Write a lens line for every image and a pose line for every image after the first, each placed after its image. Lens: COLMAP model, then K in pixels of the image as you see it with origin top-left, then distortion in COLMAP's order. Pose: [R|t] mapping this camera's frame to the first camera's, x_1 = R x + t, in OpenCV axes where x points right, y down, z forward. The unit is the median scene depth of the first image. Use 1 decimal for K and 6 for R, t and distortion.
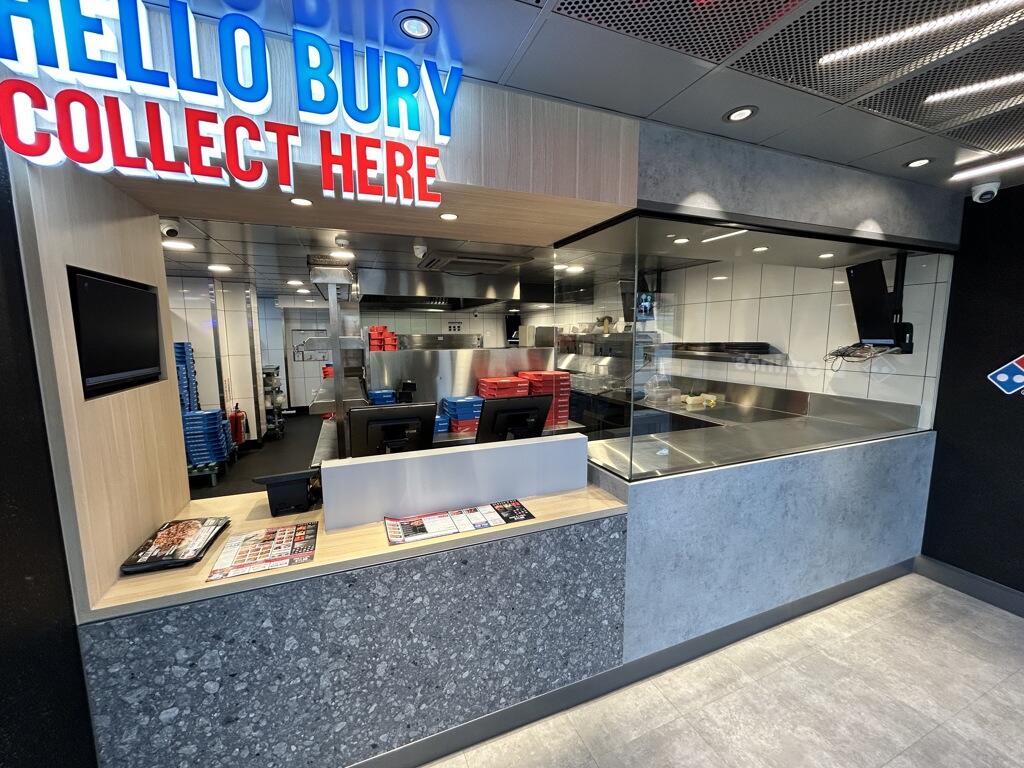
lens RADIAL K [[411.0, 0, 503.0], [0, 411.0, 384.9], [0, 0, 1]] dist [-0.003275, 0.000198]
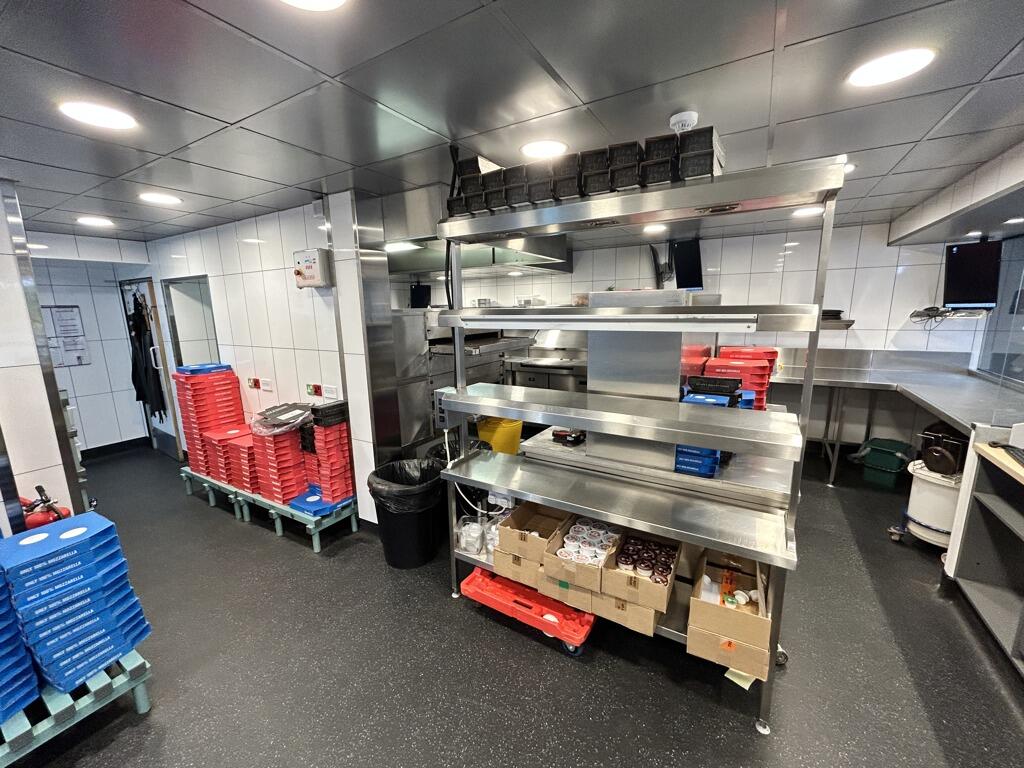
lens RADIAL K [[411.0, 0, 511.4], [0, 411.0, 387.8], [0, 0, 1]] dist [-0.003275, 0.000198]
pose [[0.792009, -0.126913, 0.597173, -0.511916], [0.091054, 0.991770, 0.090012, -0.046873], [-0.603682, -0.016915, 0.797046, 0.407681]]
